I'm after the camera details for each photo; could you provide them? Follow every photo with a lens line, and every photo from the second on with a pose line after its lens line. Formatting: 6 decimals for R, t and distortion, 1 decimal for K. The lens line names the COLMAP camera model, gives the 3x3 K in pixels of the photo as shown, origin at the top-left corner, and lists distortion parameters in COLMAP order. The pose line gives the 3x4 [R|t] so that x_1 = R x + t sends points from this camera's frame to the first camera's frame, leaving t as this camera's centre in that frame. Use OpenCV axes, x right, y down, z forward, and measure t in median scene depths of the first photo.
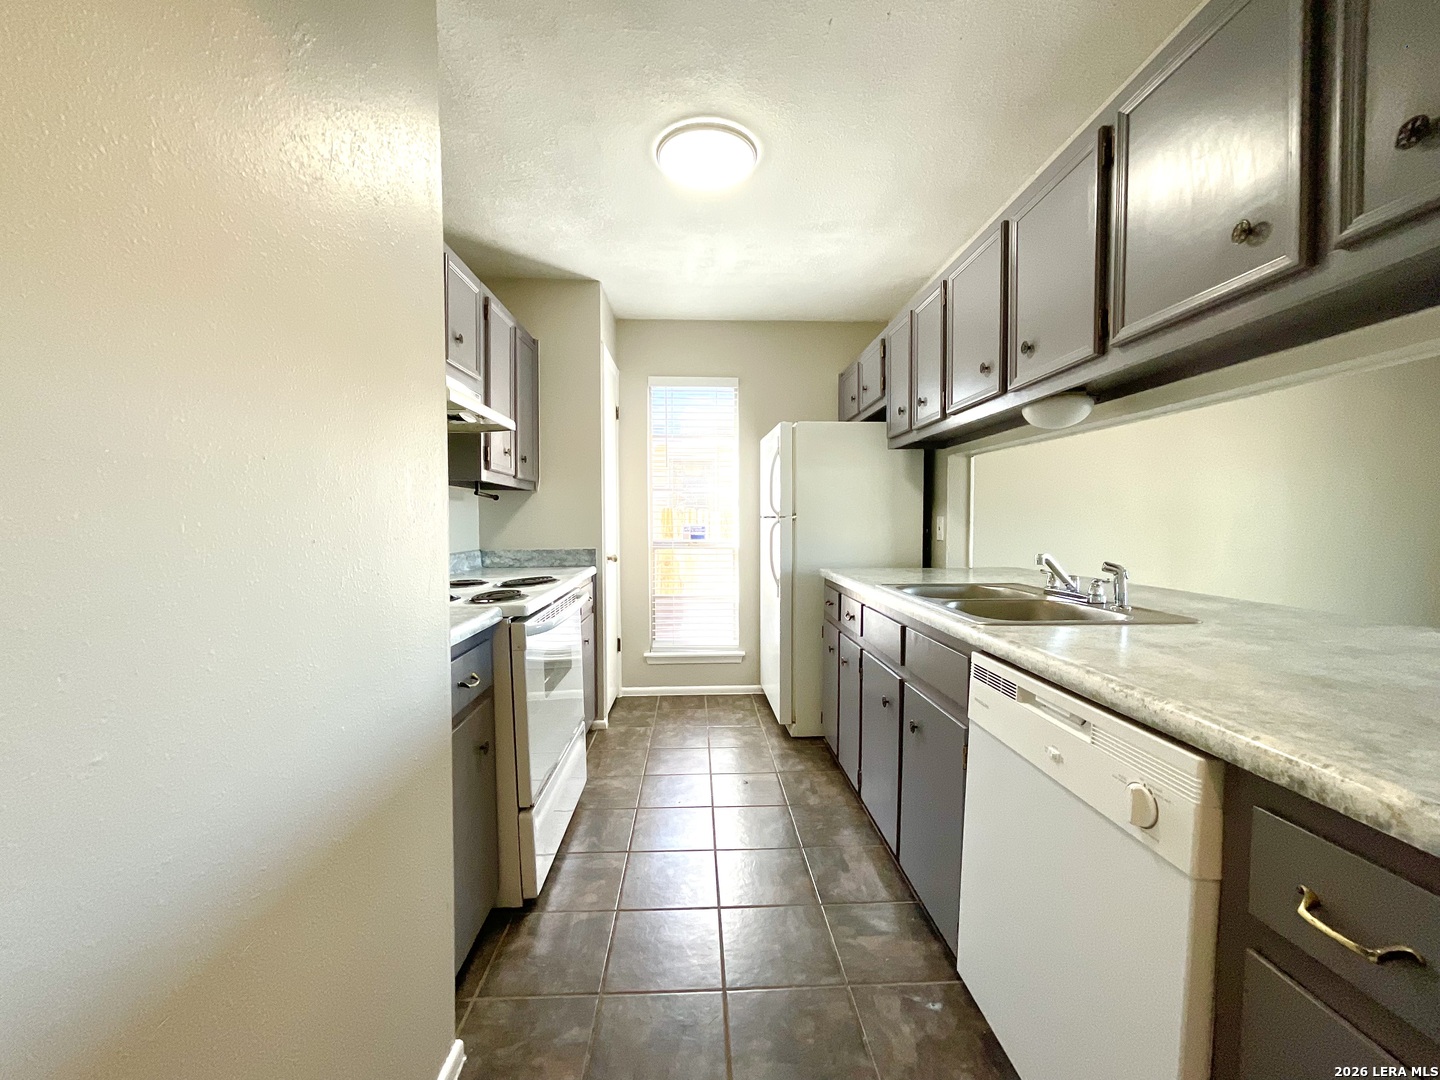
lens RADIAL K [[581.6, 0, 720.1], [0, 581.6, 540.8], [0, 0, 1]] dist [-0.001124, 0.000089]
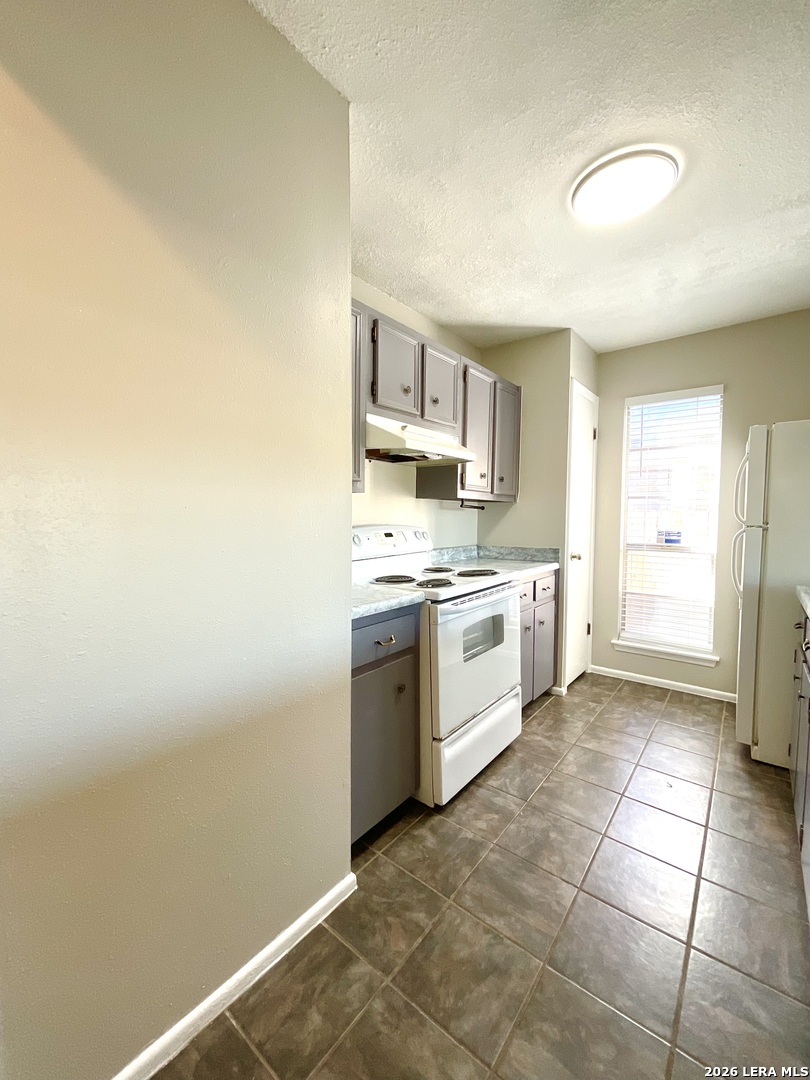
lens RADIAL K [[436.1, 0, 403.0], [0, 436.1, 539.2], [0, 0, 1]] dist [-0.002382, 0.000222]
pose [[0.751384, 0.040513, -0.658621, 0.164797], [-0.030108, 0.999179, 0.027112, -0.024324], [0.659178, -0.000541, 0.751986, 0.102461]]
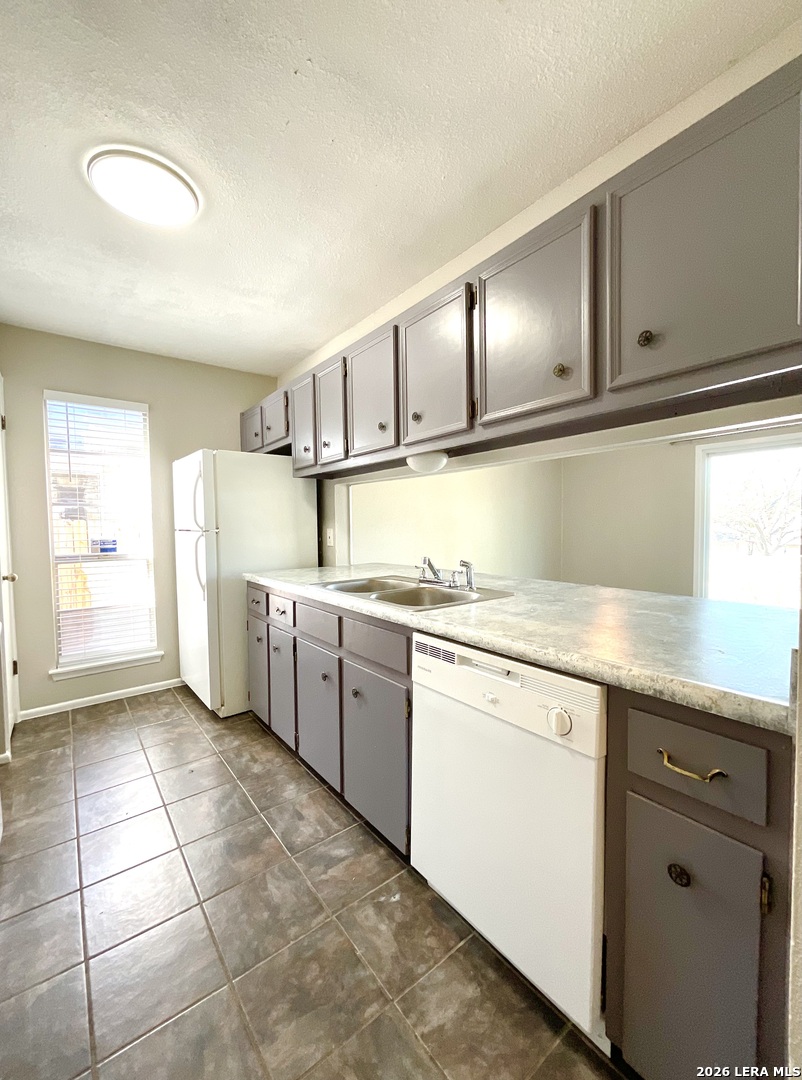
lens RADIAL K [[433.4, 0, 398.7], [0, 433.4, 540.8], [0, 0, 1]] dist [-0.007395, 0.000127]
pose [[0.813750, -0.031501, 0.580361, -0.090250], [0.032371, 0.999437, 0.008859, -0.018753], [-0.580313, 0.011578, 0.814311, 0.084954]]
